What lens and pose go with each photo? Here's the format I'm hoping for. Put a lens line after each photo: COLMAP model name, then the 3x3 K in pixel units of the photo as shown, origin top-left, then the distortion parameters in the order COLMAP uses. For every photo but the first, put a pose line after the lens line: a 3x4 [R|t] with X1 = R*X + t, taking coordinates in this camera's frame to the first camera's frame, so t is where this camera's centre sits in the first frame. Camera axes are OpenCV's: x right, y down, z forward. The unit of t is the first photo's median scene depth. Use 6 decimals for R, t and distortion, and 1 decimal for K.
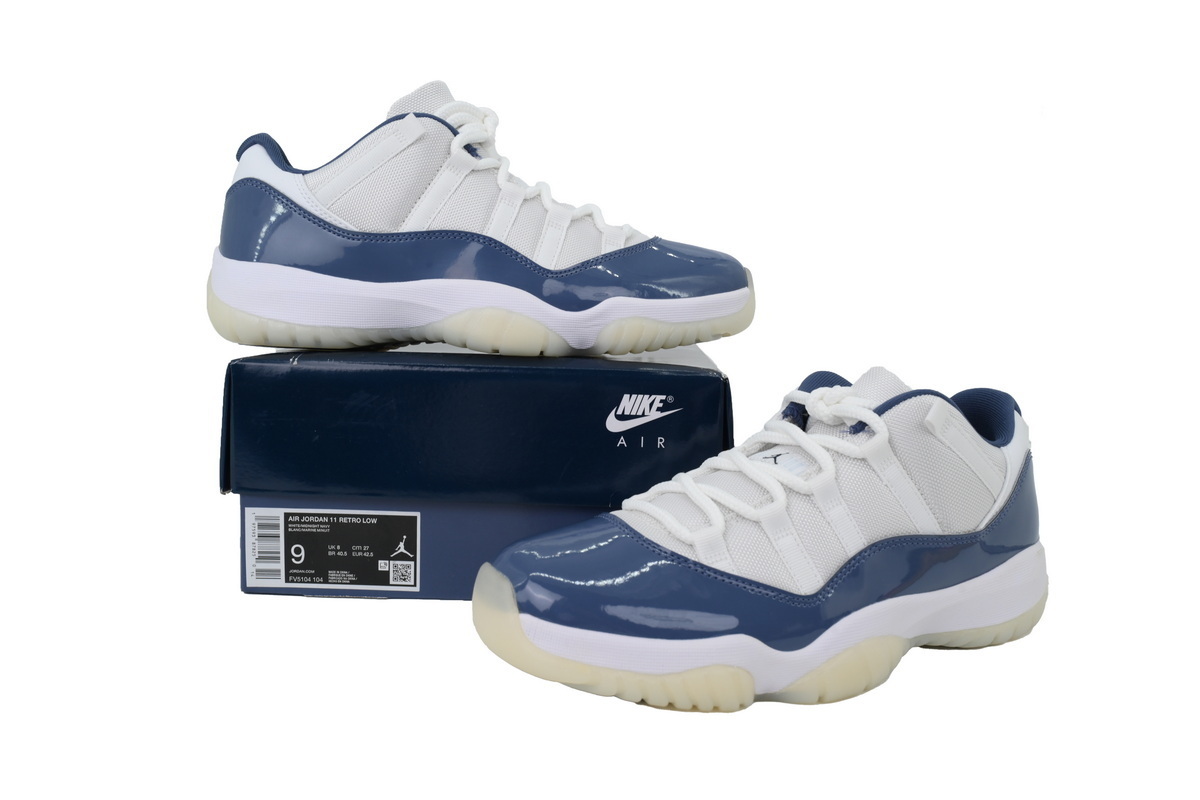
lens RADIAL K [[1077.9, 0, 601.0], [0, 1077.9, 396.7], [0, 0, 1]] dist [0.053705, 0.000381]
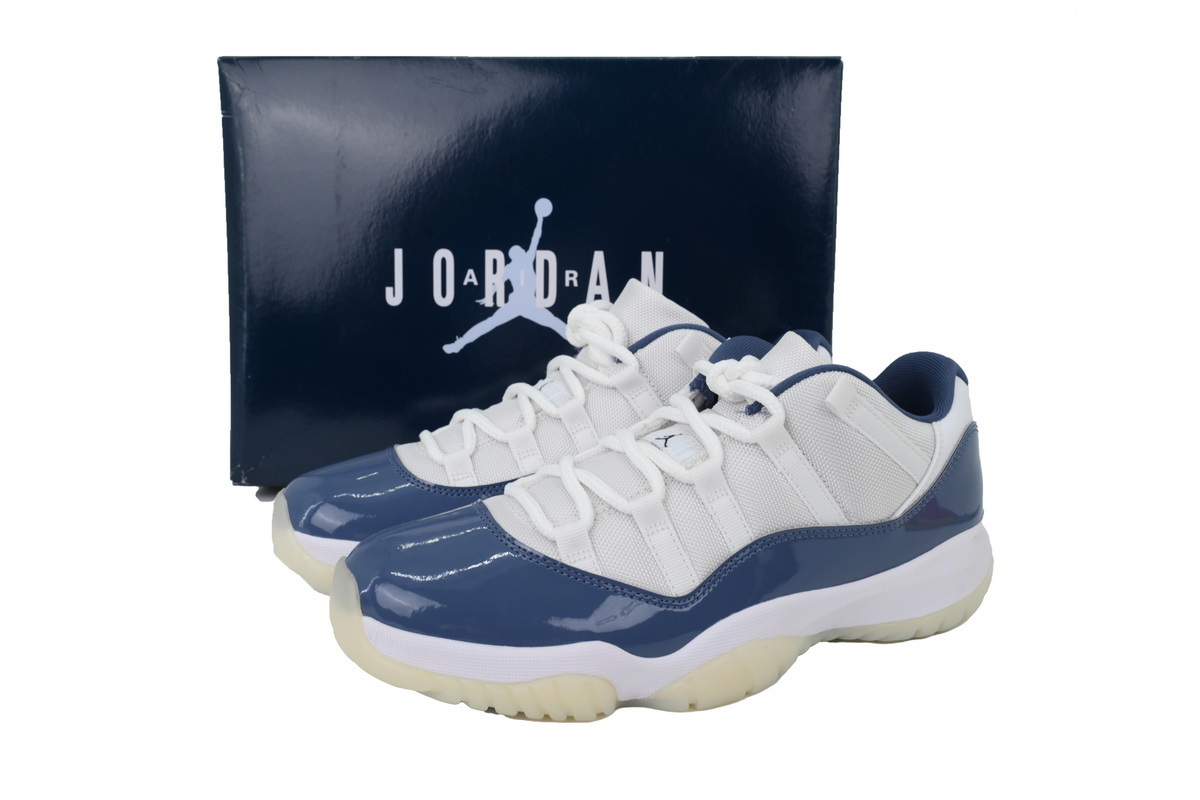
lens RADIAL K [[1077.9, 0, 600.2], [0, 1077.9, 399.1], [0, 0, 1]] dist [0.053705, 0.000381]
pose [[0.993457, -0.002411, -0.114179, 0.220380], [0.014026, 0.994784, 0.101033, -0.074611], [0.113340, -0.101973, 0.988309, 0.096731]]
